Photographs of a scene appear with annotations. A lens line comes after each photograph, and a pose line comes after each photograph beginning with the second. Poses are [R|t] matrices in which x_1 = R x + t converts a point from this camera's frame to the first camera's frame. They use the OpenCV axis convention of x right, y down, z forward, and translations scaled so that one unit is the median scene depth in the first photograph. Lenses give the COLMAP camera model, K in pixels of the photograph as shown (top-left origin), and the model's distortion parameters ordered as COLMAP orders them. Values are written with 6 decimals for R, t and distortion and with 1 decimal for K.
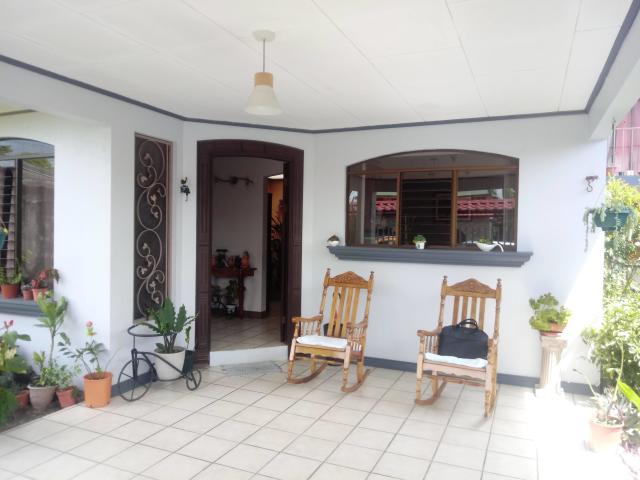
lens RADIAL K [[480.6, 0, 315.8], [0, 480.6, 238.3], [0, 0, 1]] dist [0.016314, -0.021037]
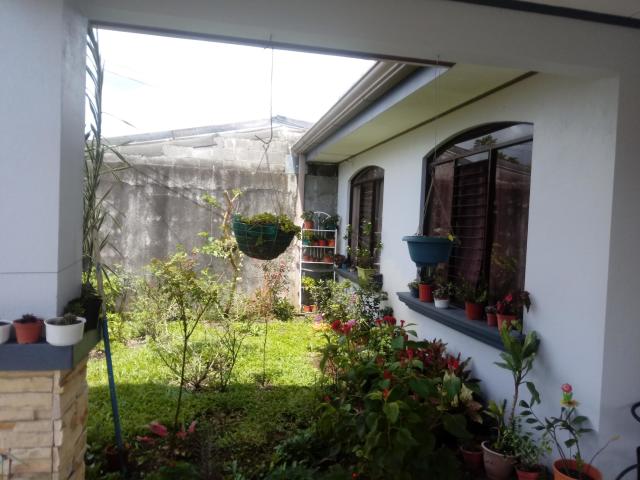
lens RADIAL K [[480.6, 0, 315.7], [0, 480.6, 235.9], [0, 0, 1]] dist [0.016314, -0.021037]
pose [[0.579988, 0.031546, -0.814014, -0.137256], [-0.049144, 0.998785, 0.003692, -0.007919], [0.813141, 0.037863, 0.580834, 0.323133]]
